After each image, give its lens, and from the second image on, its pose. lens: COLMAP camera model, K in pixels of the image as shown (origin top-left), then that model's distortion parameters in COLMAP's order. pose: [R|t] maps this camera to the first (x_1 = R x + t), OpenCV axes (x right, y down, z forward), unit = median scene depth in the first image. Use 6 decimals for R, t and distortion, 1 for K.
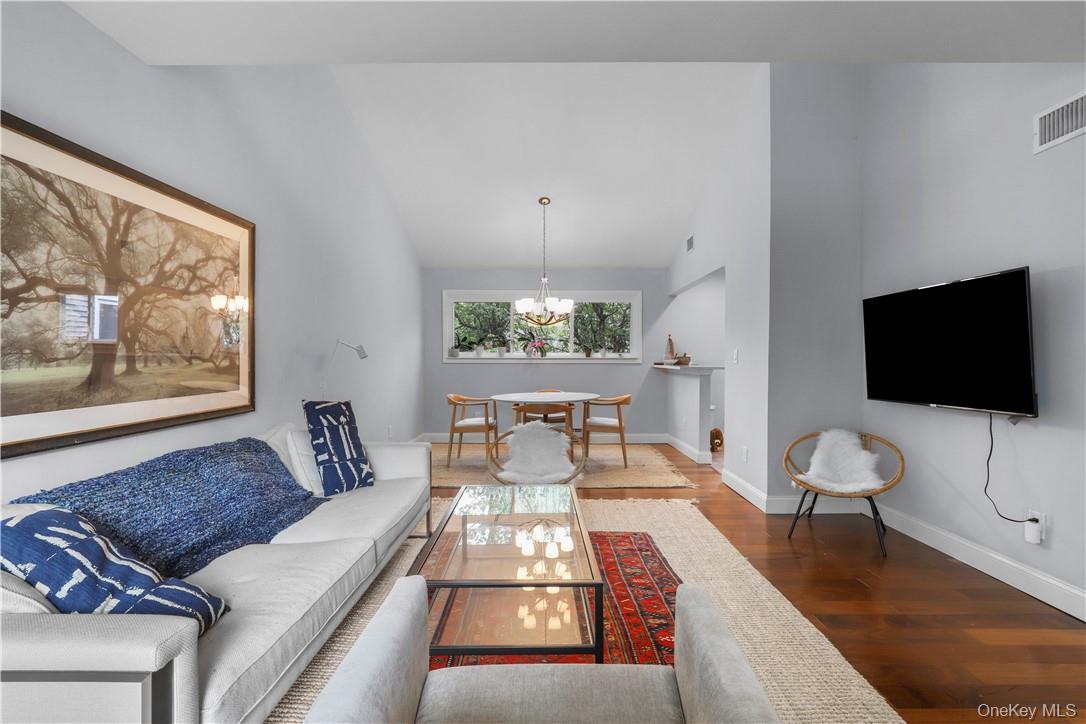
lens RADIAL K [[494.6, 0, 544.5], [0, 494.6, 373.2], [0, 0, 1]] dist [-0.016501, 0.000673]
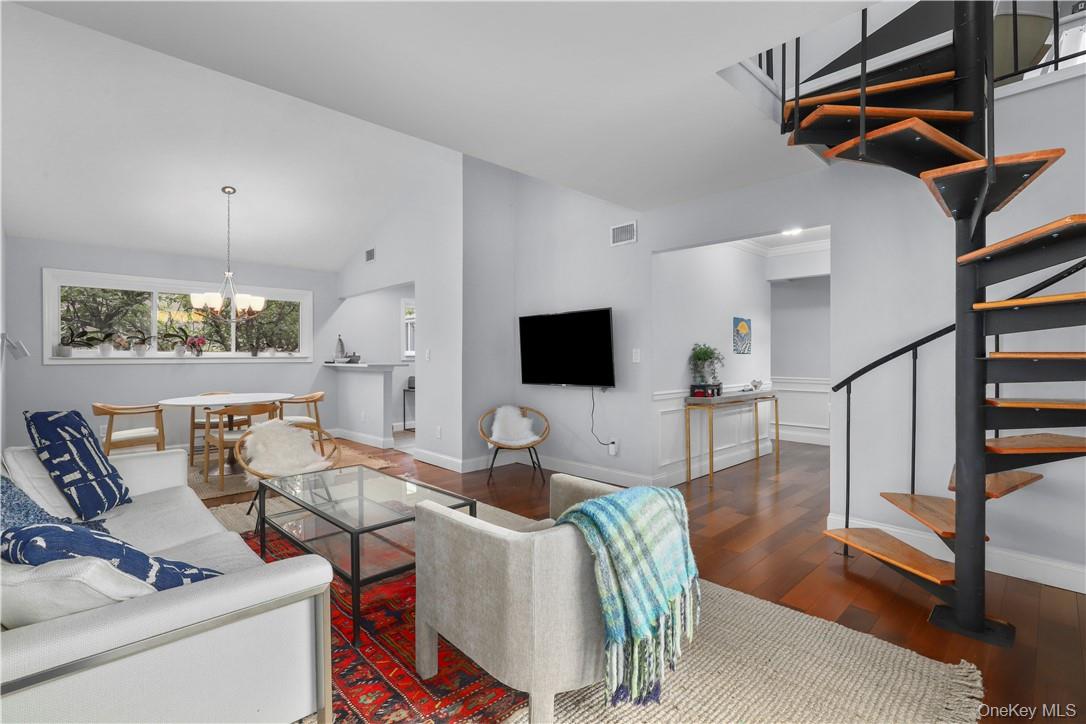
lens RADIAL K [[498.0, 0, 539.9], [0, 498.0, 368.1], [0, 0, 1]] dist [-0.018755, 0.001339]
pose [[0.717690, -0.019783, 0.696082, -0.441276], [0.025172, 0.999680, 0.002459, 0.003446], [-0.695908, 0.015757, 0.717958, -0.151993]]
